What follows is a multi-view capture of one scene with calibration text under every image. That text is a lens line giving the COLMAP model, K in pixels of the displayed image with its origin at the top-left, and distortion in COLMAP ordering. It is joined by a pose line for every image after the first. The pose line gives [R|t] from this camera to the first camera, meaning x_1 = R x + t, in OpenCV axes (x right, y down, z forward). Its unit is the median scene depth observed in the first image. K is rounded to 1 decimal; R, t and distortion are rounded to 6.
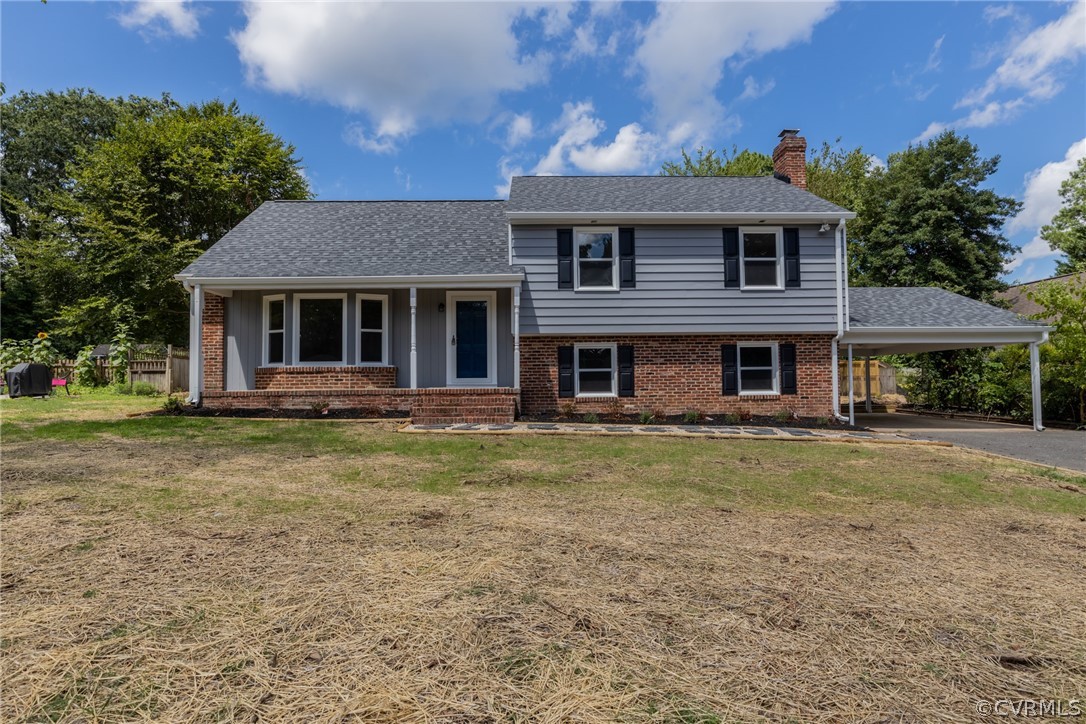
lens RADIAL K [[572.5, 0, 490.5], [0, 572.5, 360.7], [0, 0, 1]] dist [-0.023408, 0.003139]
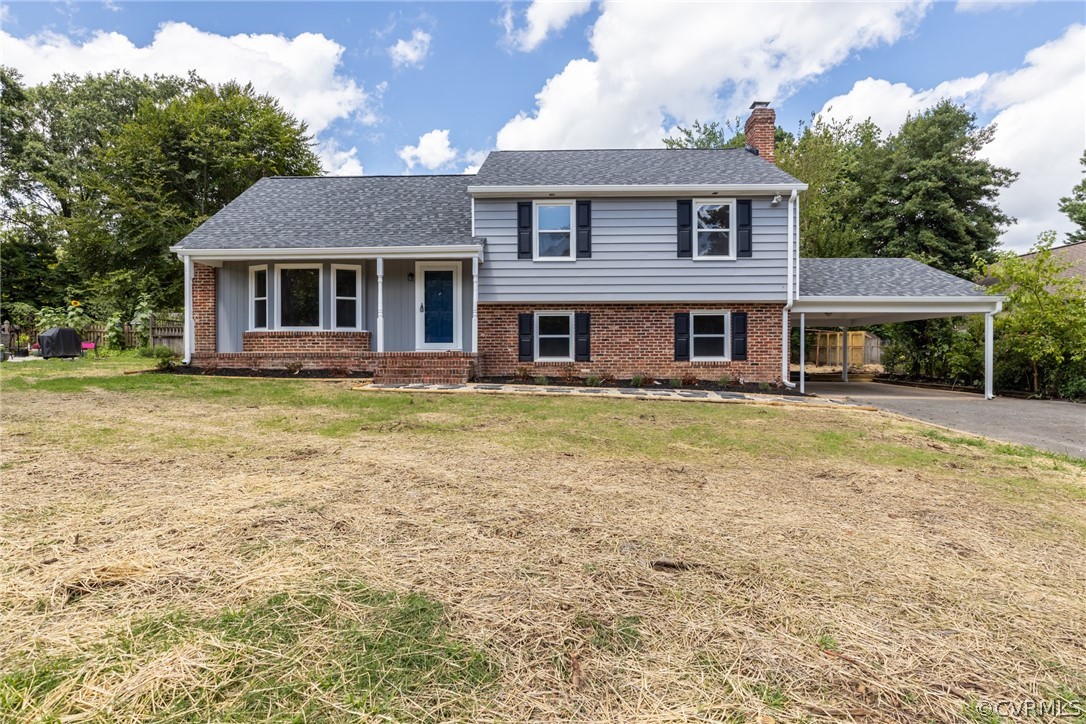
lens RADIAL K [[572.5, 0, 549.2], [0, 572.5, 364.8], [0, 0, 1]] dist [-0.023408, 0.003139]
pose [[0.998517, 0.009967, -0.053524, 0.232314], [-0.007244, 0.998681, 0.050835, 0.015617], [0.053960, -0.050372, 0.997272, -0.063875]]
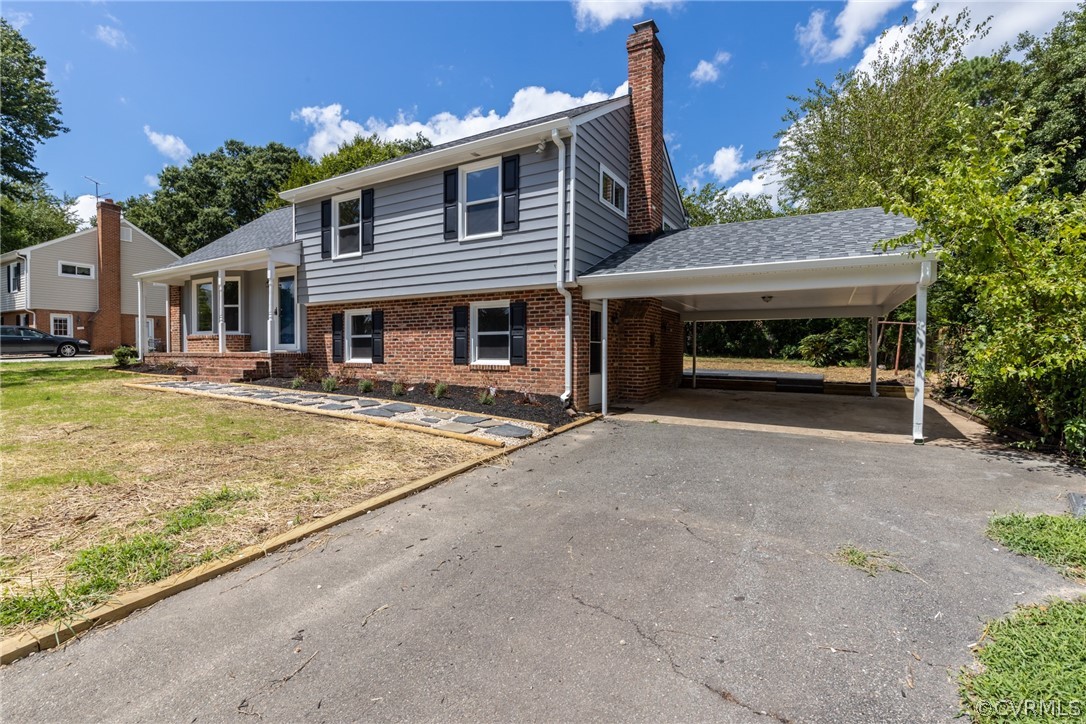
lens RADIAL K [[496.2, 0, 537.8], [0, 496.2, 357.2], [0, 0, 1]] dist [-0.032066, 0.004234]
pose [[0.860332, 0.016785, -0.509458, 0.906640], [0.015838, 0.998095, 0.059630, 0.006135], [0.509488, -0.059370, 0.858427, 0.407635]]
